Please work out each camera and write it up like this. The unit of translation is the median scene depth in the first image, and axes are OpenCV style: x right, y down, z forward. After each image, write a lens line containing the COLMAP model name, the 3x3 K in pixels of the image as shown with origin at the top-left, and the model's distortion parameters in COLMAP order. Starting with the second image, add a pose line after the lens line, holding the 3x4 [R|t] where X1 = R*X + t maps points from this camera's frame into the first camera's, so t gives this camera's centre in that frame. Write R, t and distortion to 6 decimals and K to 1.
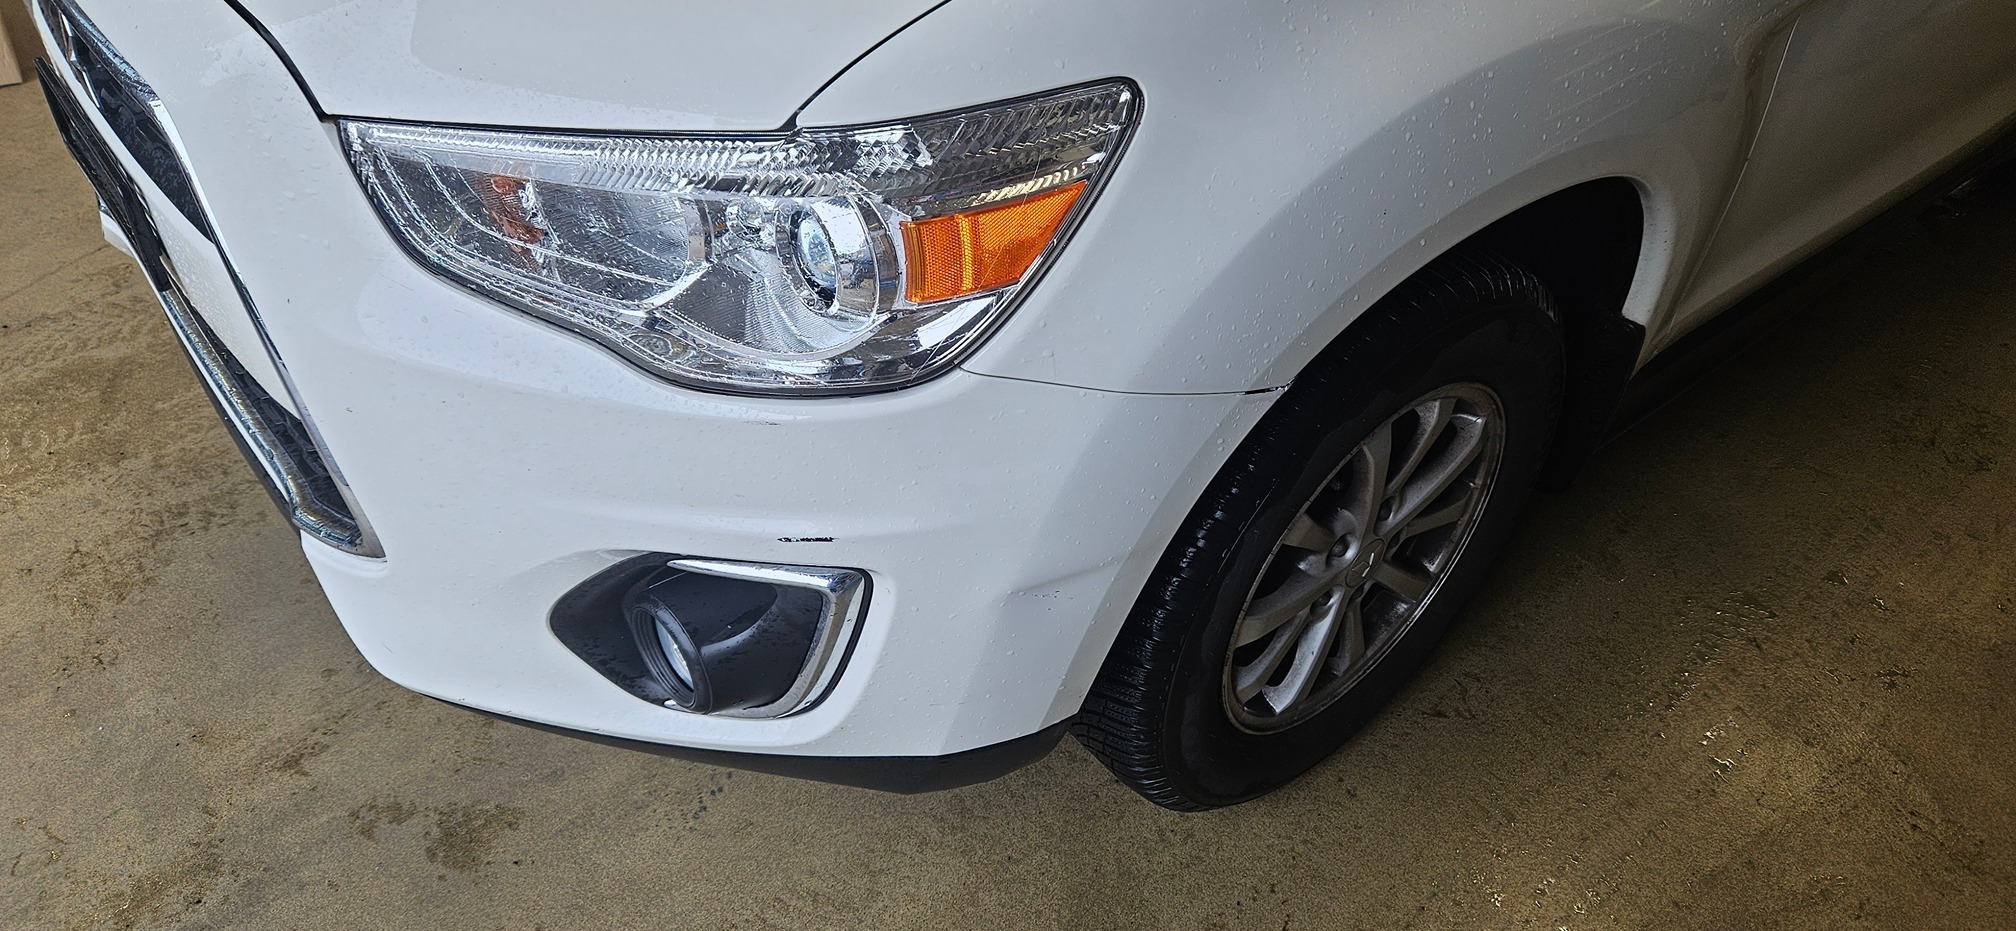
lens RADIAL K [[1510.3, 0, 997.9], [0, 1510.3, 464.5], [0, 0, 1]] dist [0.038694, 0.000990]
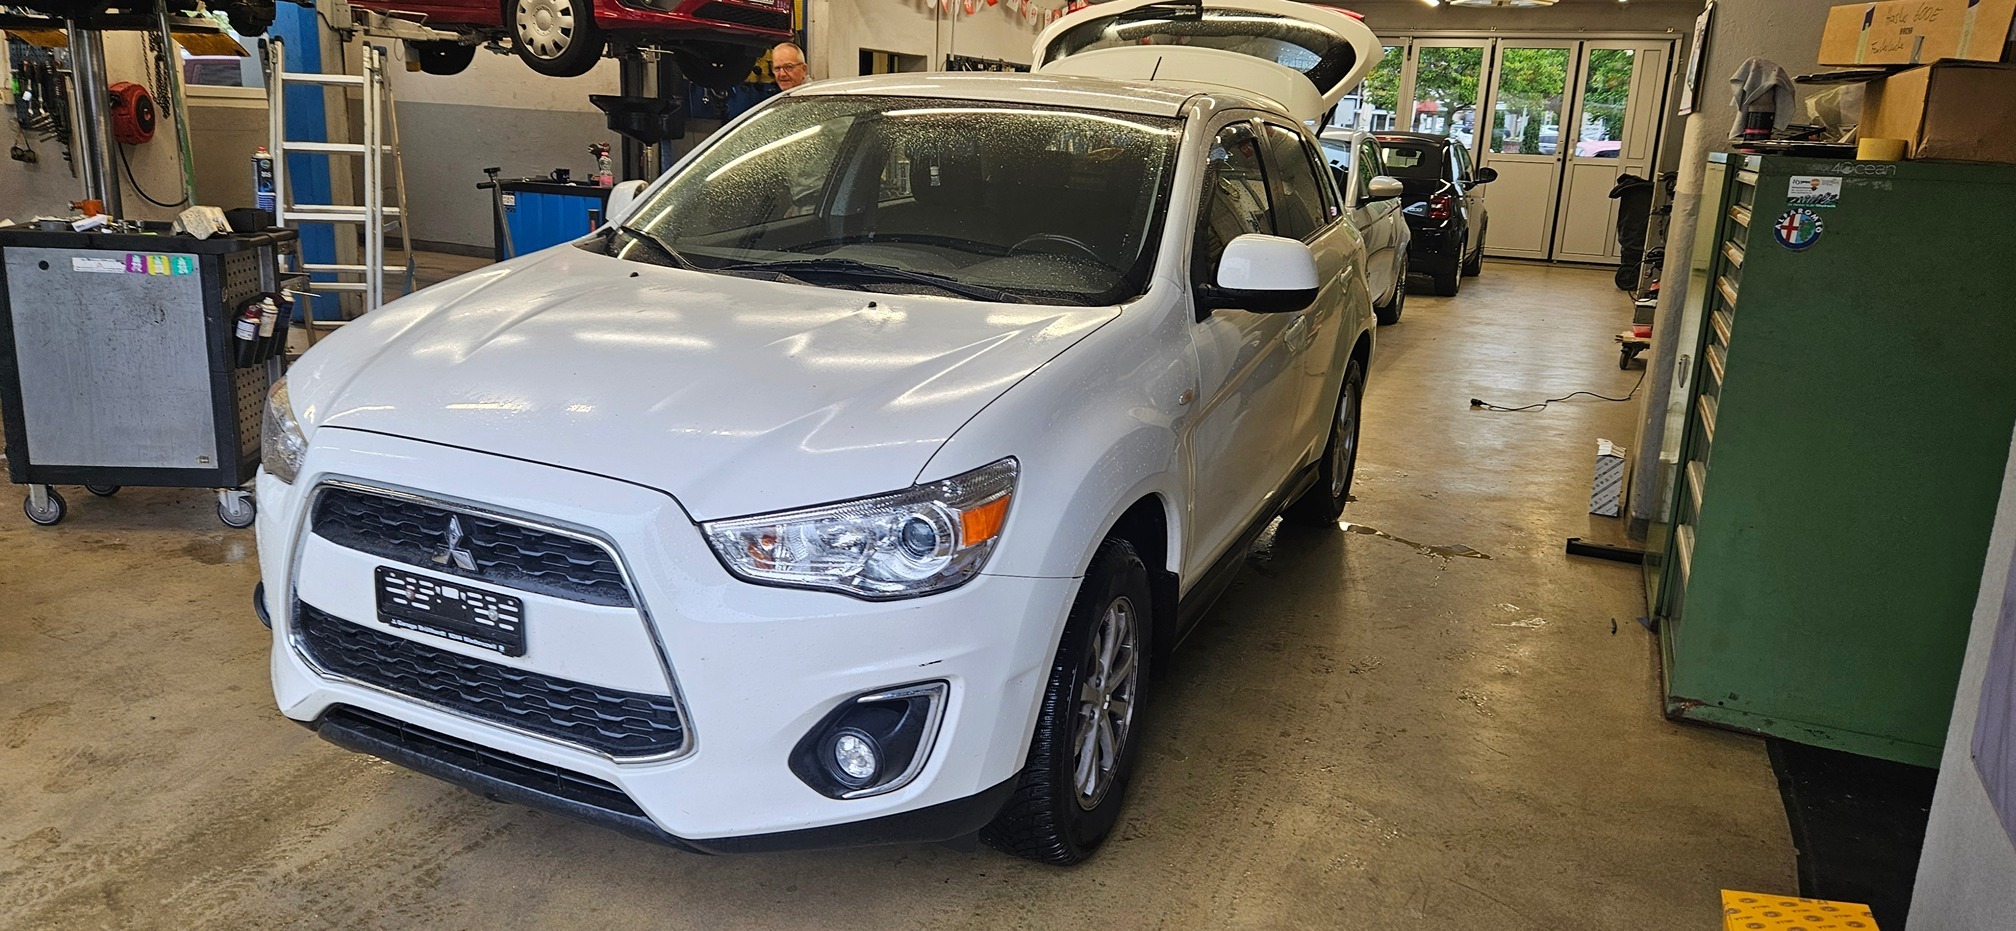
lens RADIAL K [[1356.7, 0, 1018.0], [0, 1356.7, 429.1], [0, 0, 1]] dist [0.057101, -0.048804]
pose [[0.907347, -0.123341, 0.401882, -0.760259], [0.268839, 0.905197, -0.329157, 0.430108], [-0.323183, 0.406701, 0.854486, -0.933661]]
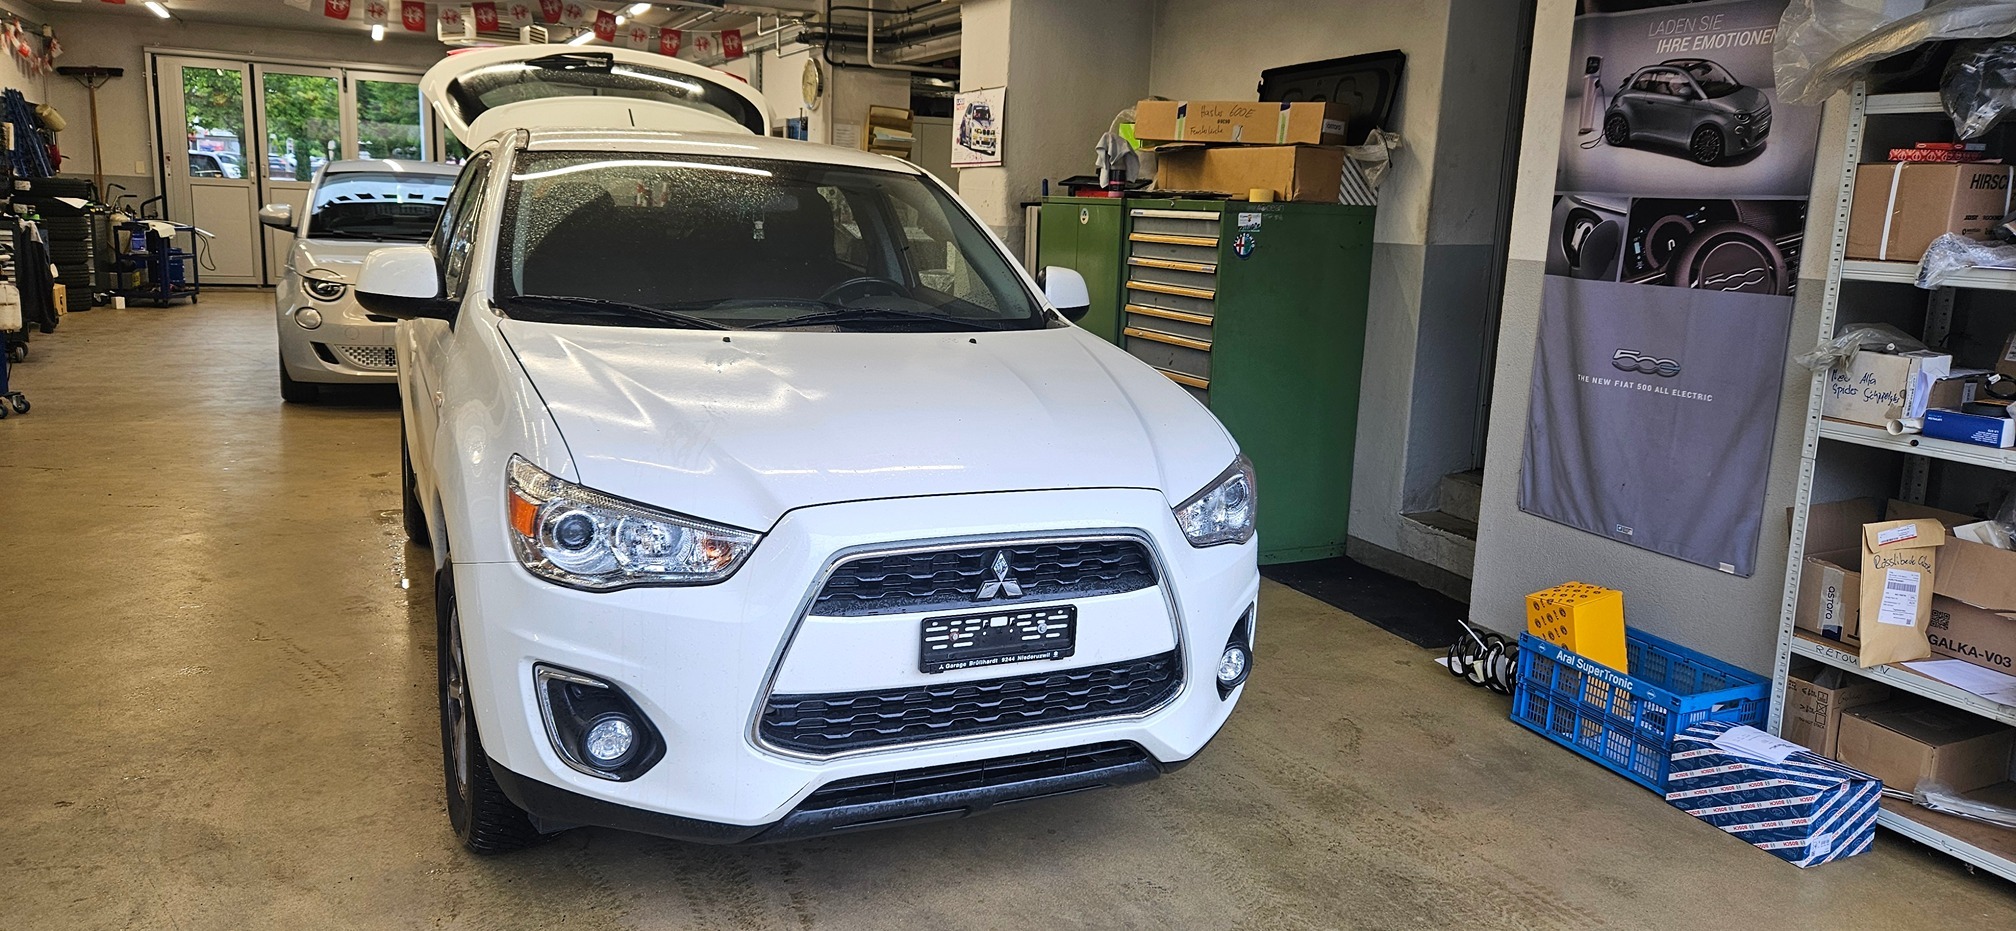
lens RADIAL K [[1356.7, 0, 988.6], [0, 1356.7, 428.9], [0, 0, 1]] dist [0.057101, -0.048804]
pose [[0.276308, -0.218881, 0.935813, -2.780458], [0.563239, 0.825857, 0.026861, -0.584113], [-0.778727, 0.519665, 0.351473, 0.242717]]
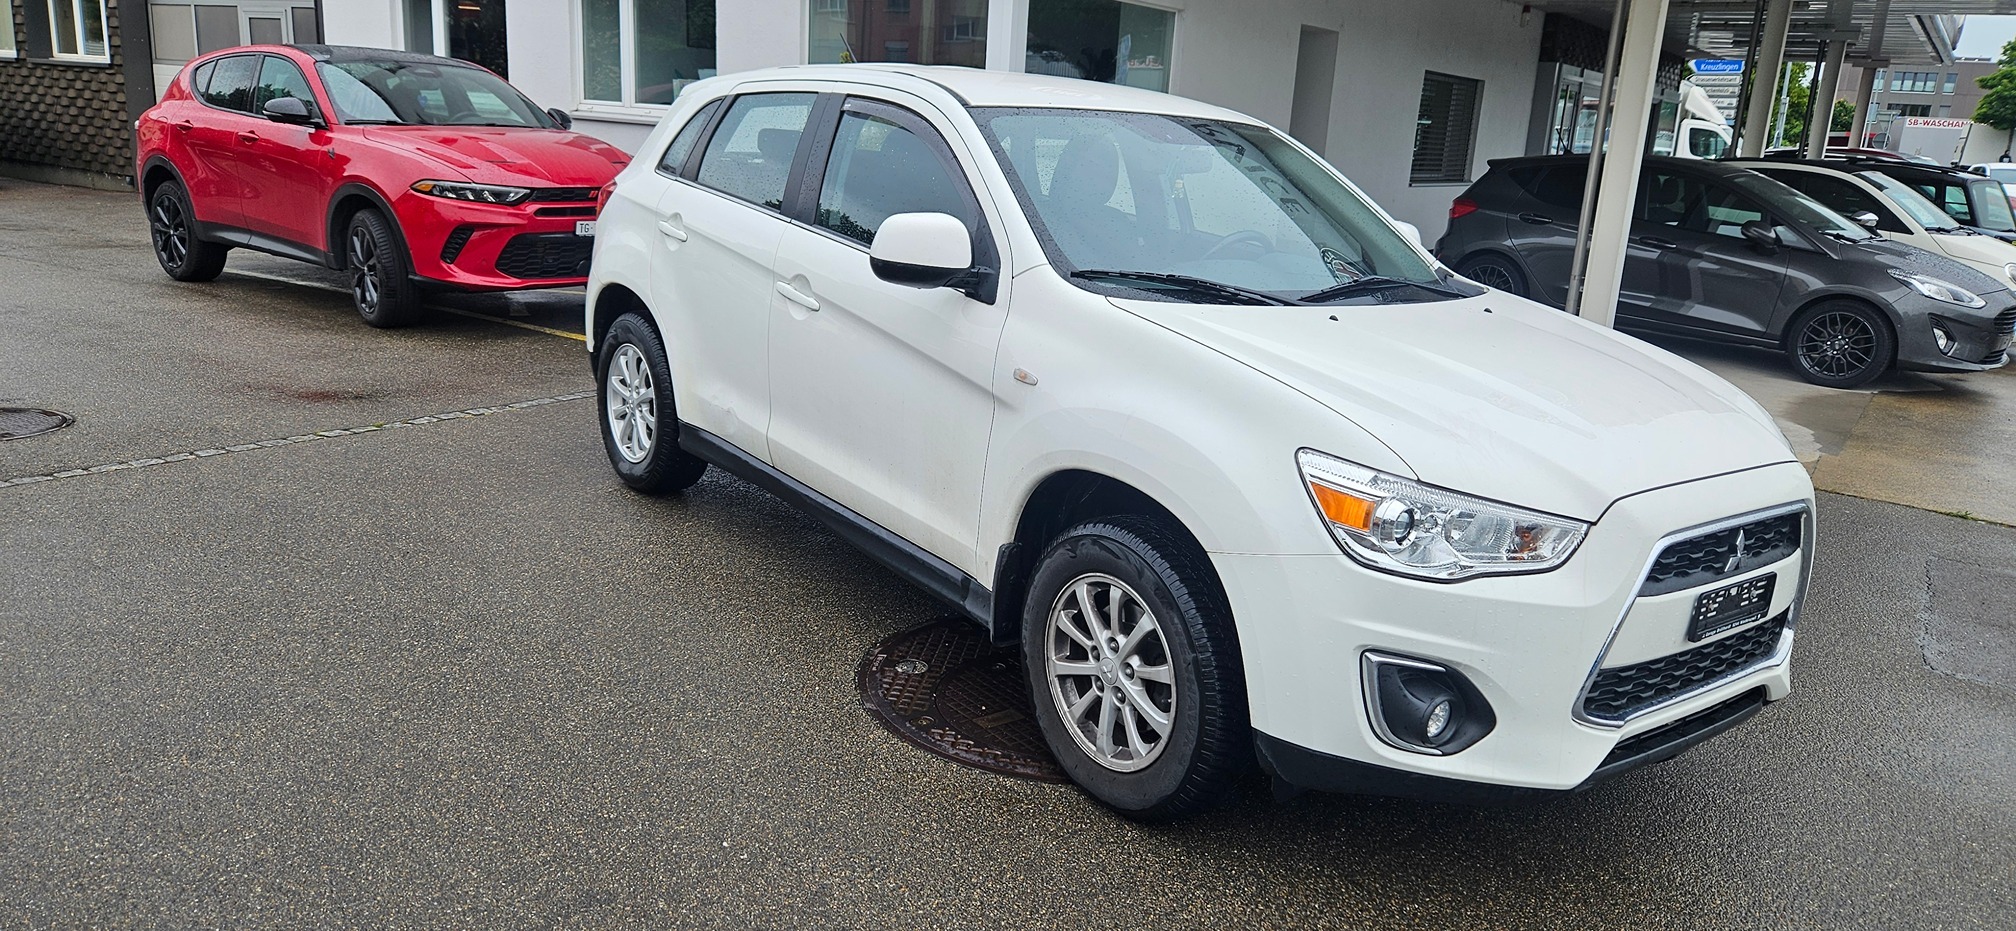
lens RADIAL K [[1356.7, 0, 997.8], [0, 1356.7, 462.7], [0, 0, 1]] dist [0.057101, -0.048804]
pose [[0.072331, -0.322879, 0.943672, -3.126168], [0.548807, 0.802921, 0.232656, -1.759060], [-0.832814, 0.501066, 0.235274, 1.598156]]
